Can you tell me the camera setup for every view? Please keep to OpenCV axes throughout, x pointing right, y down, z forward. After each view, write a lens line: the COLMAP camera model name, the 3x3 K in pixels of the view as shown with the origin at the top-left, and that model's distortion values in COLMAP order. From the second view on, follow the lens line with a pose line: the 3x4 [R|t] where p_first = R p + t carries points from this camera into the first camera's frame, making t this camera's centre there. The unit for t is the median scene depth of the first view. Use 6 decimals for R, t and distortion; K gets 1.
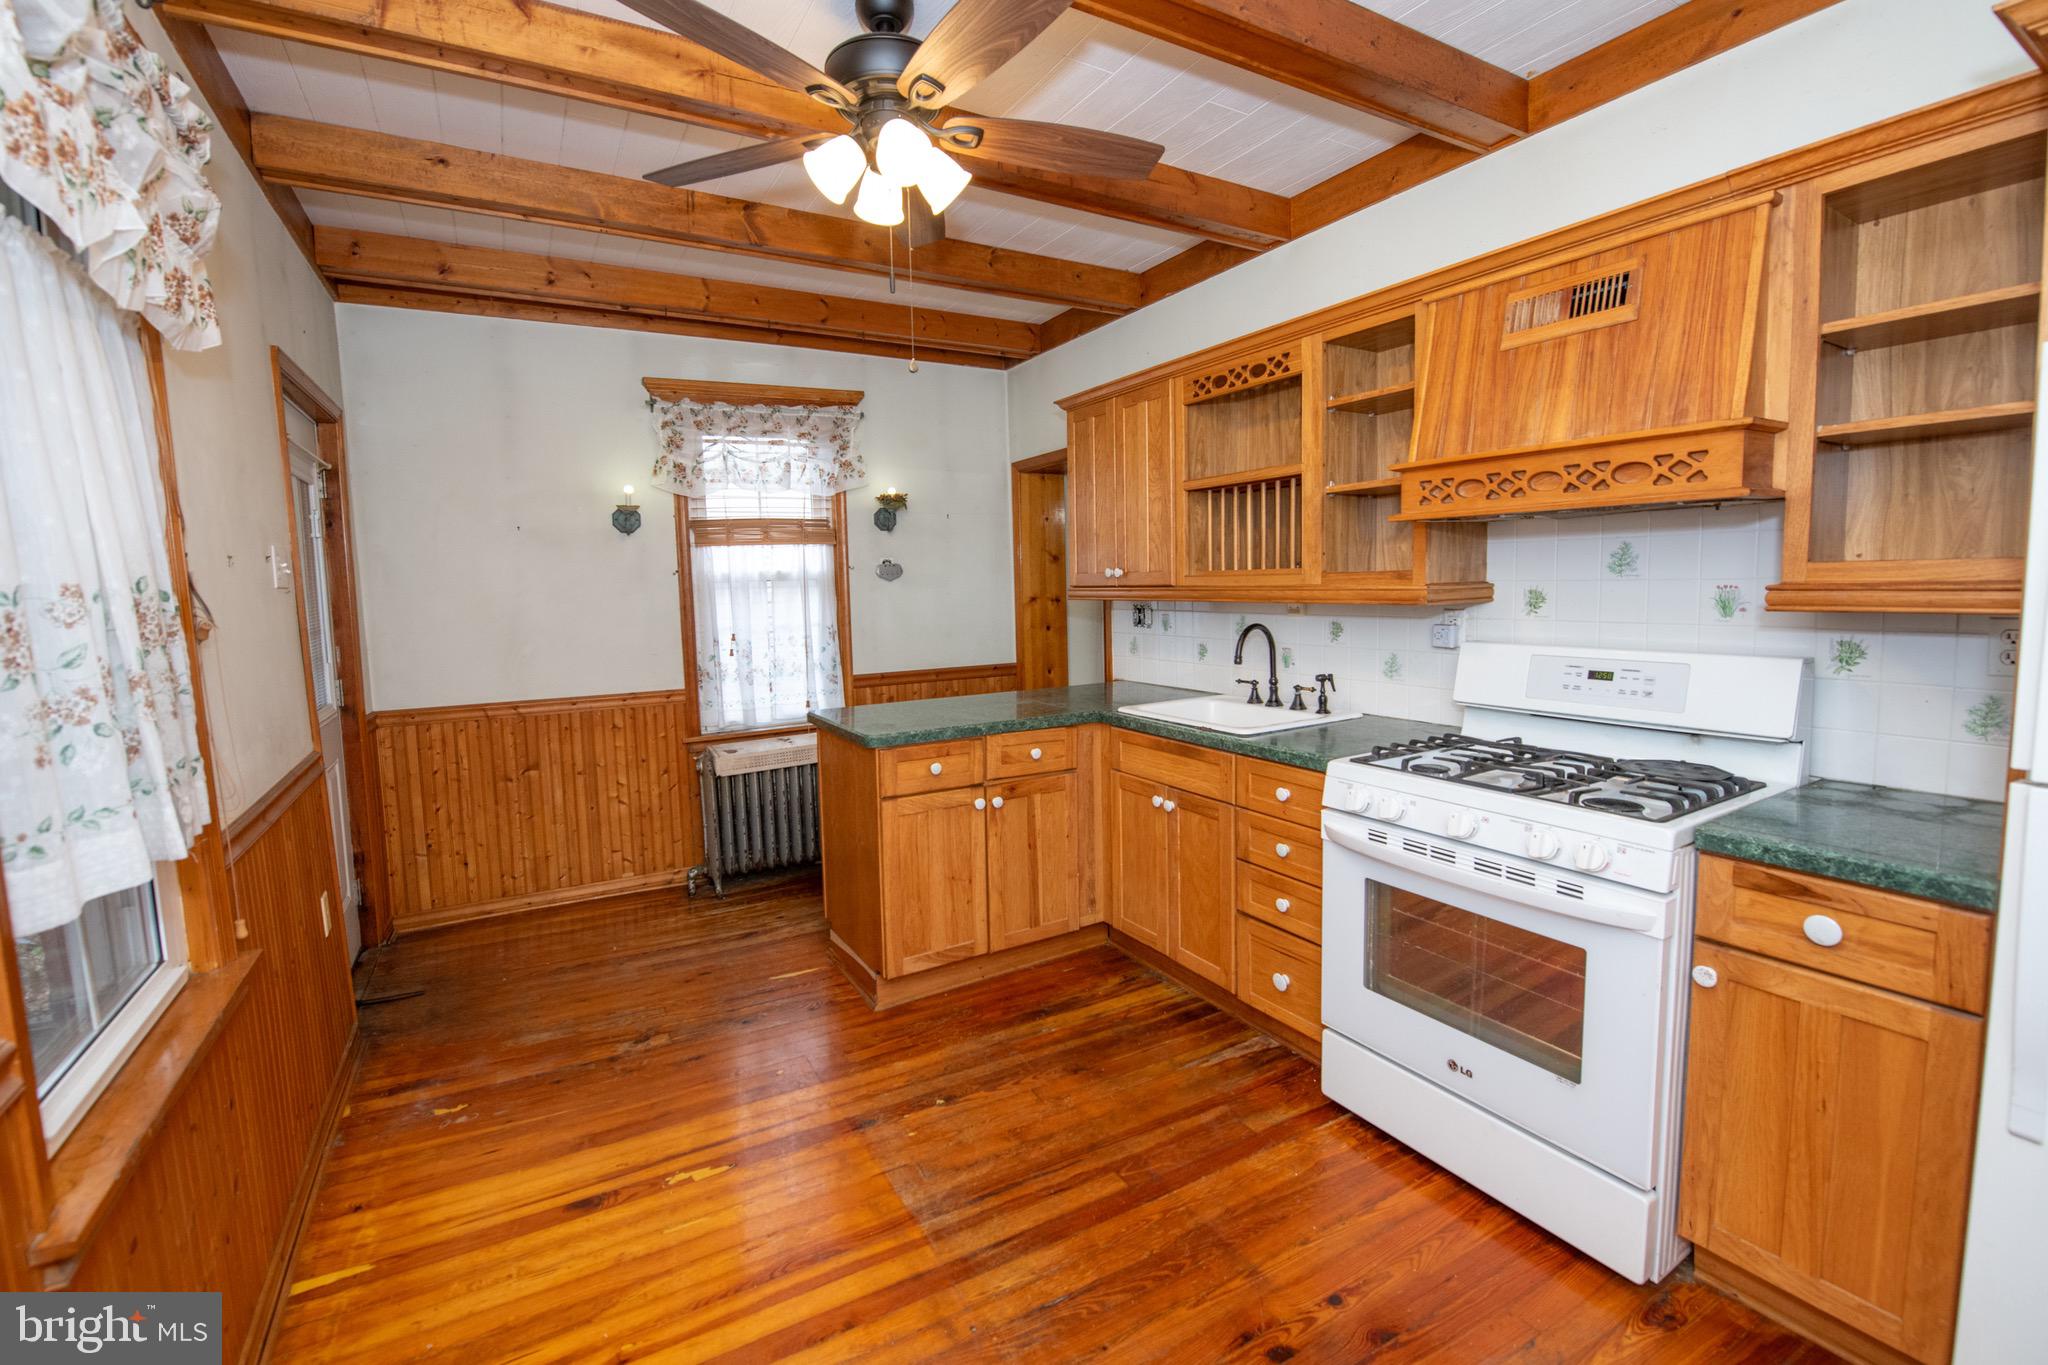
lens RADIAL K [[896.8, 0, 1024.0], [0, 896.8, 682.5], [0, 0, 1]] dist [-0.001898, -0.010668]
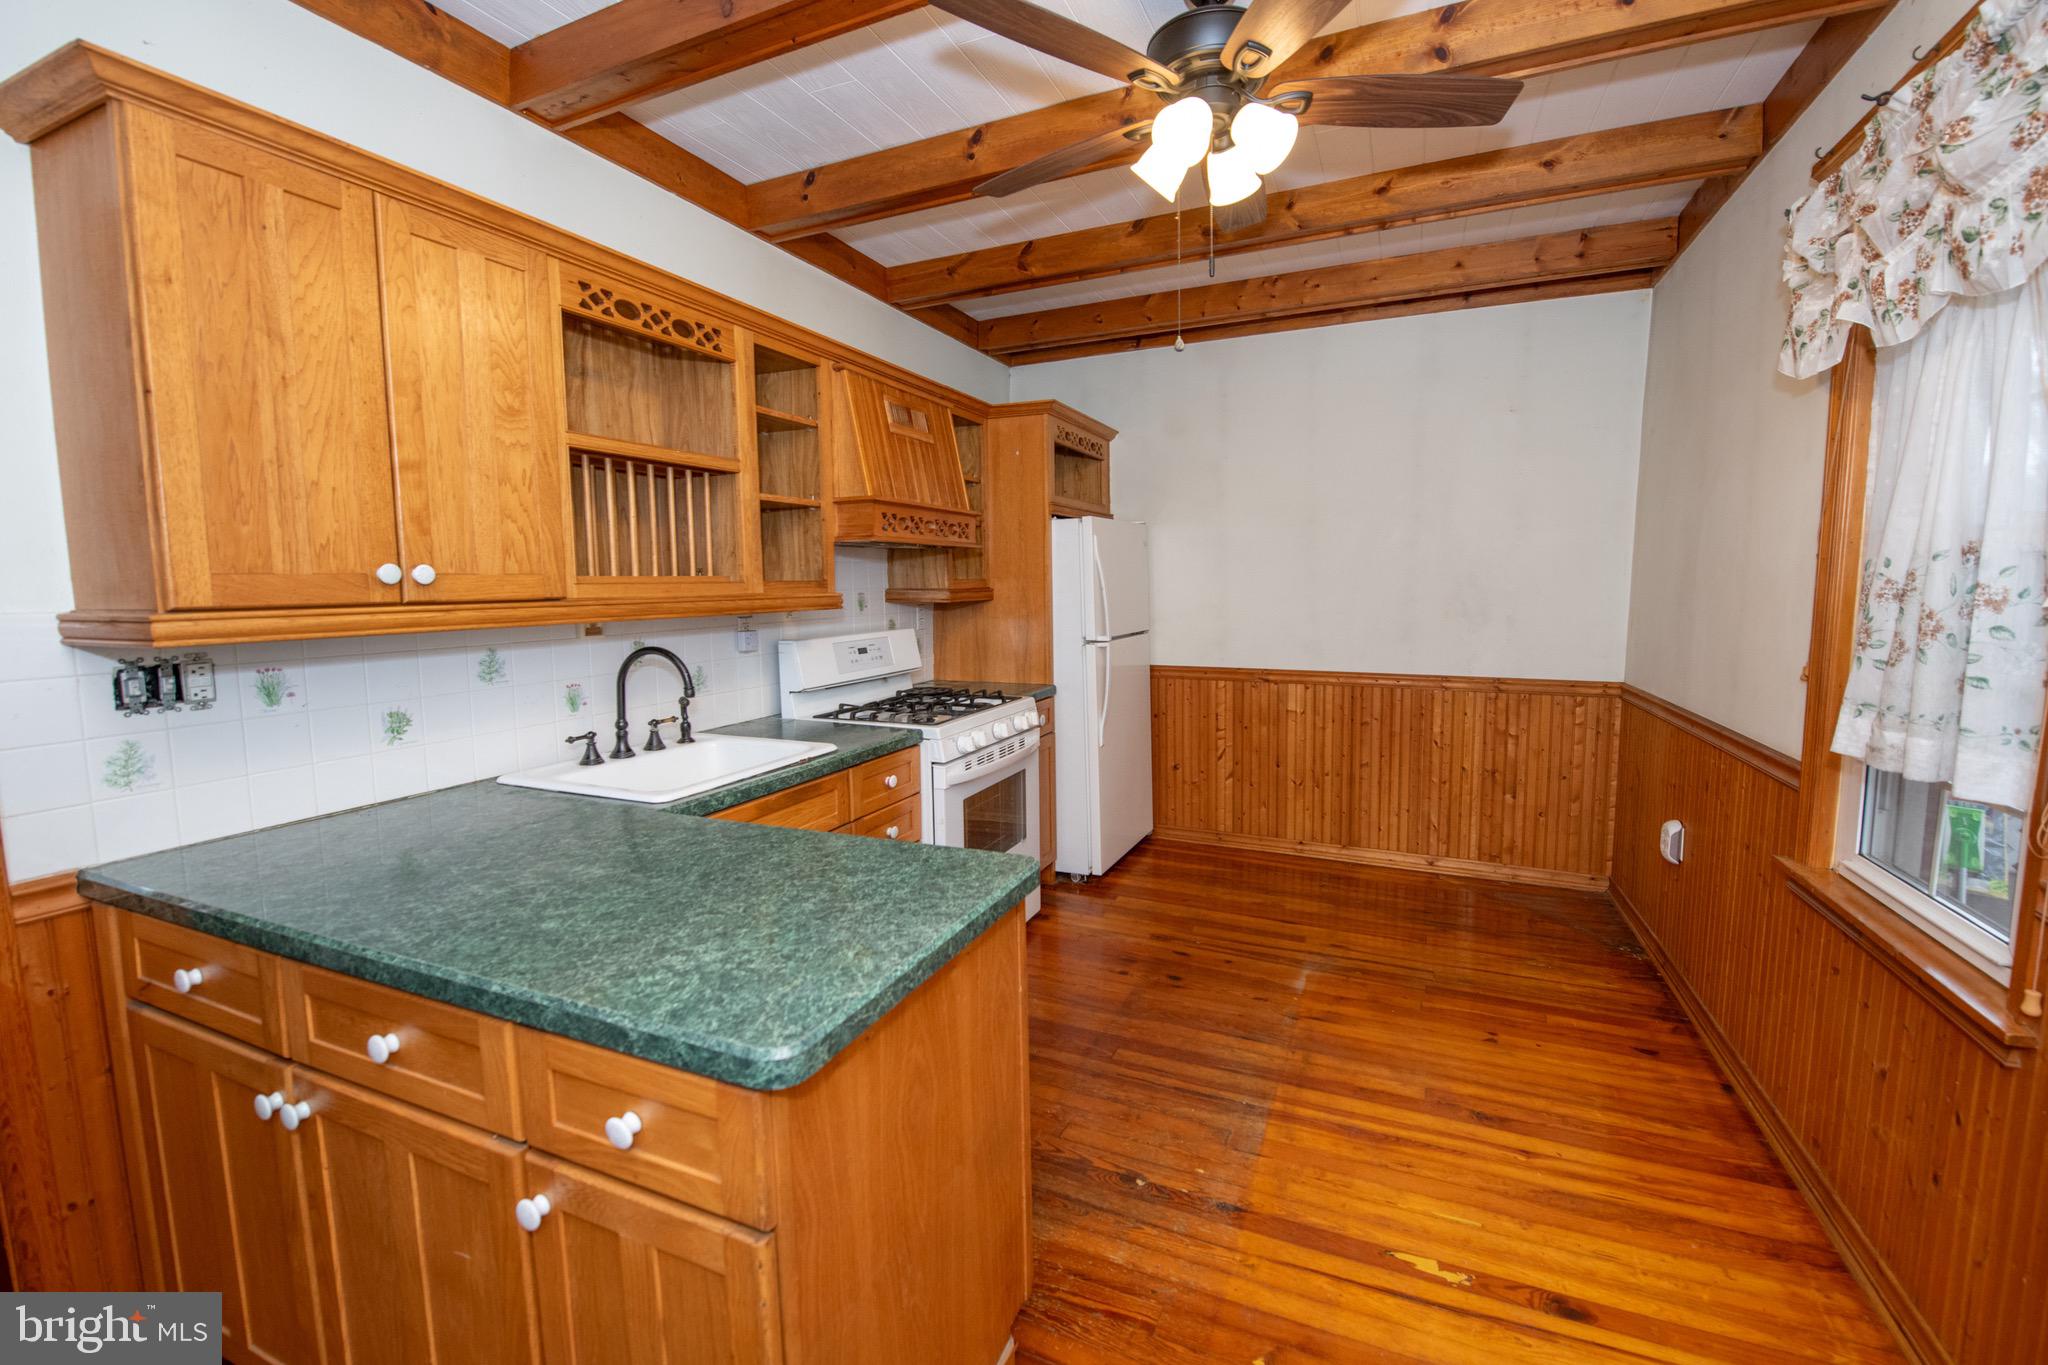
lens RADIAL K [[808.3, 0, 1088.2], [0, 808.3, 672.4], [0, 0, 1]] dist [-0.002626, -0.005957]
pose [[-0.611828, -0.061521, 0.788595, -0.499089], [0.114165, 0.979664, 0.165001, -0.112491], [-0.782709, 0.190982, -0.592362, 1.091012]]
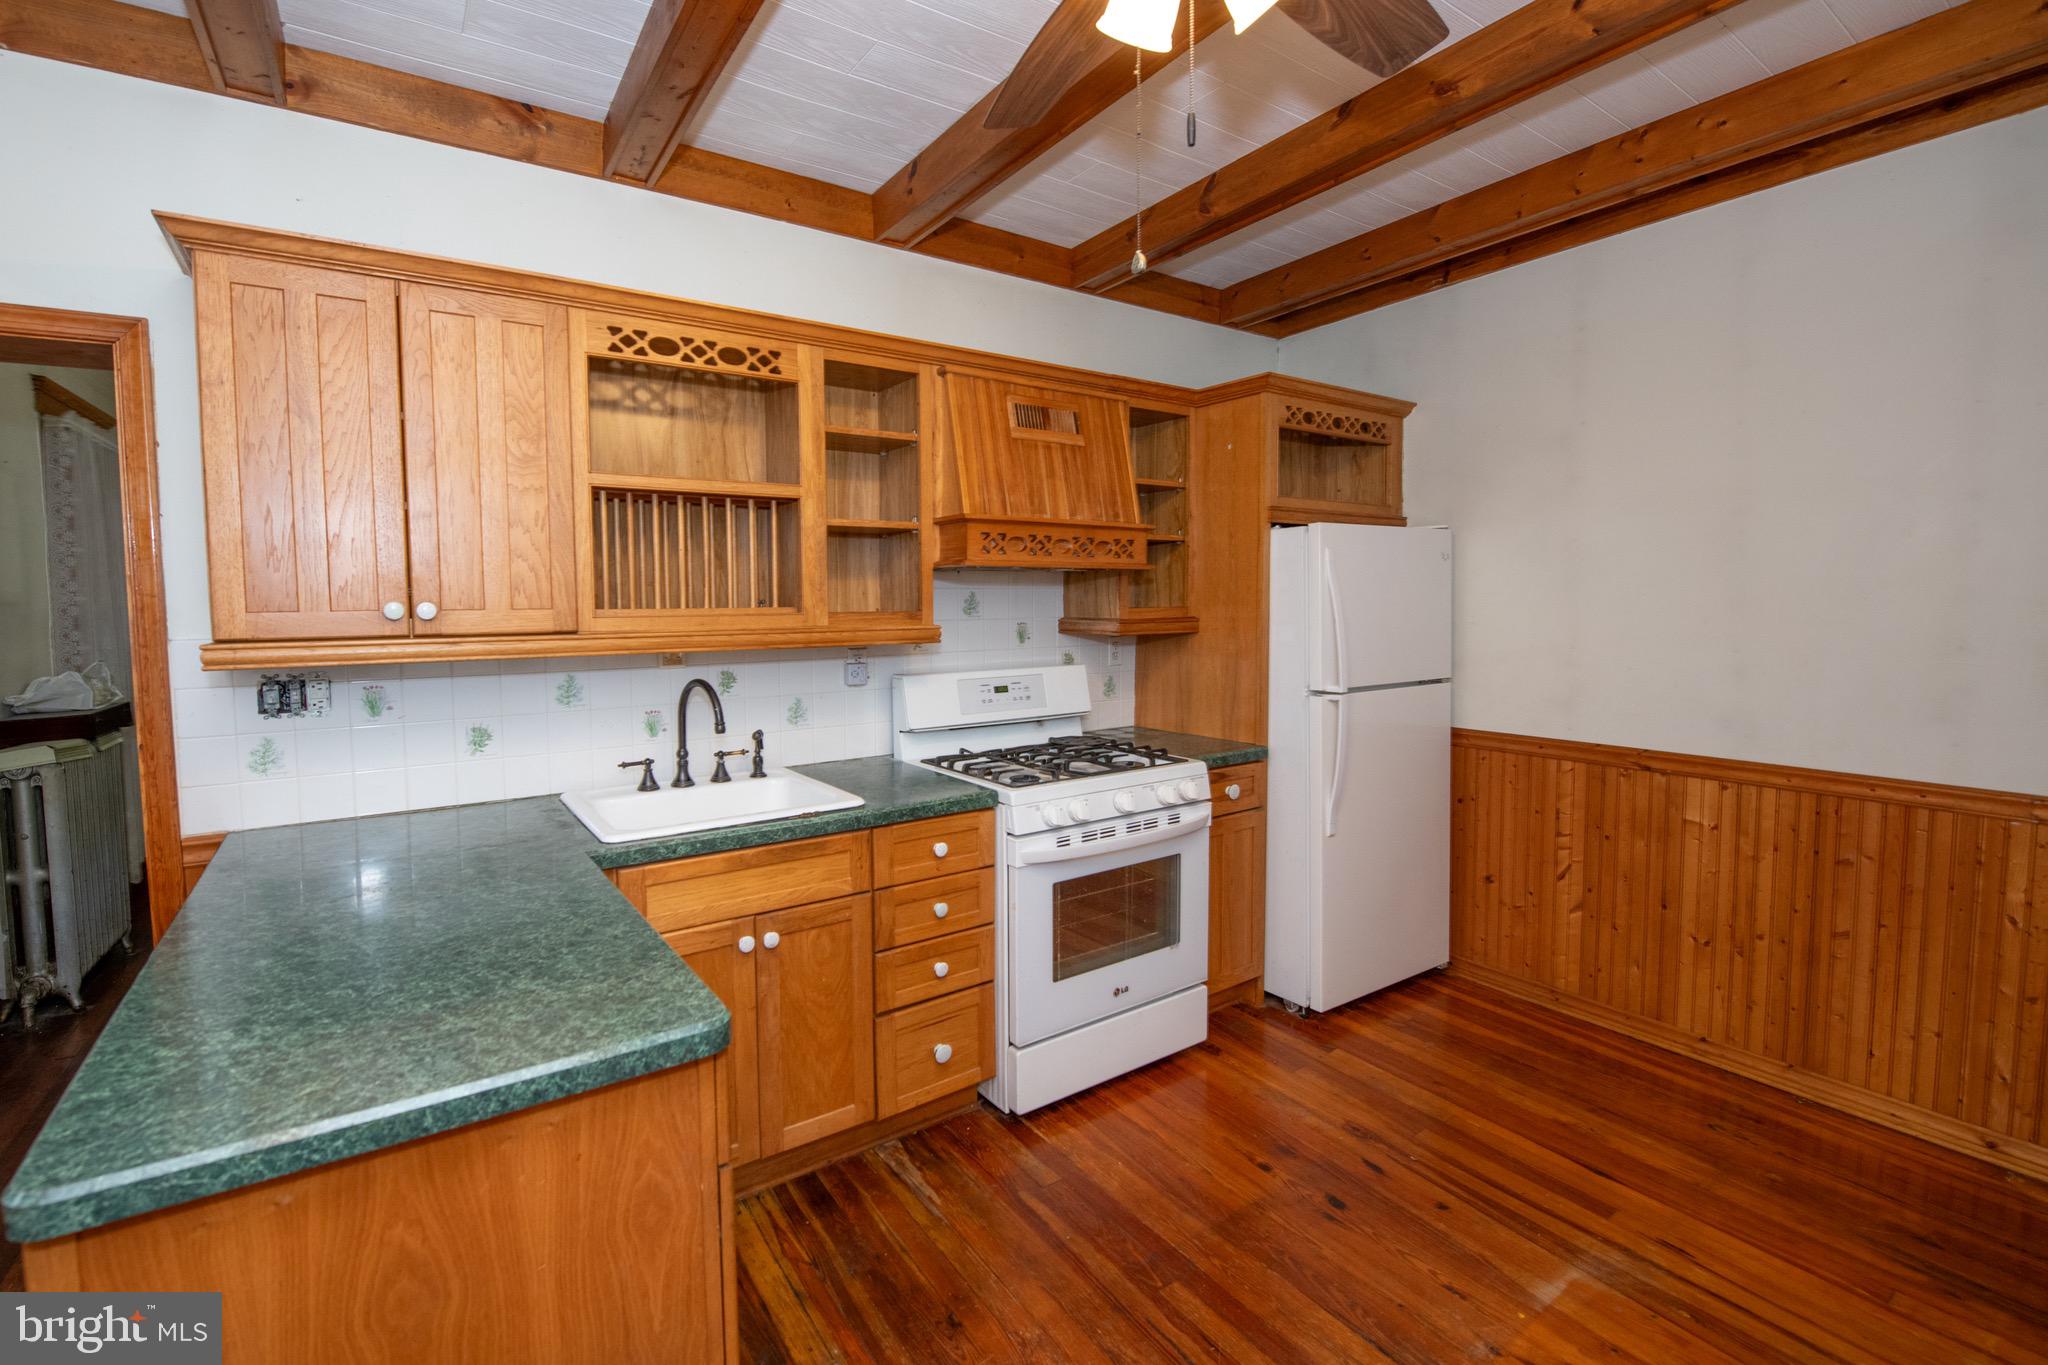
lens RADIAL K [[873.6, 0, 987.4], [0, 873.6, 672.8], [0, 0, 1]] dist [-0.003401, -0.009537]
pose [[-0.058867, -0.056537, 0.996664, -0.480353], [0.124795, 0.990146, 0.063538, -0.085378], [-0.990435, 0.128119, -0.051231, 0.773885]]
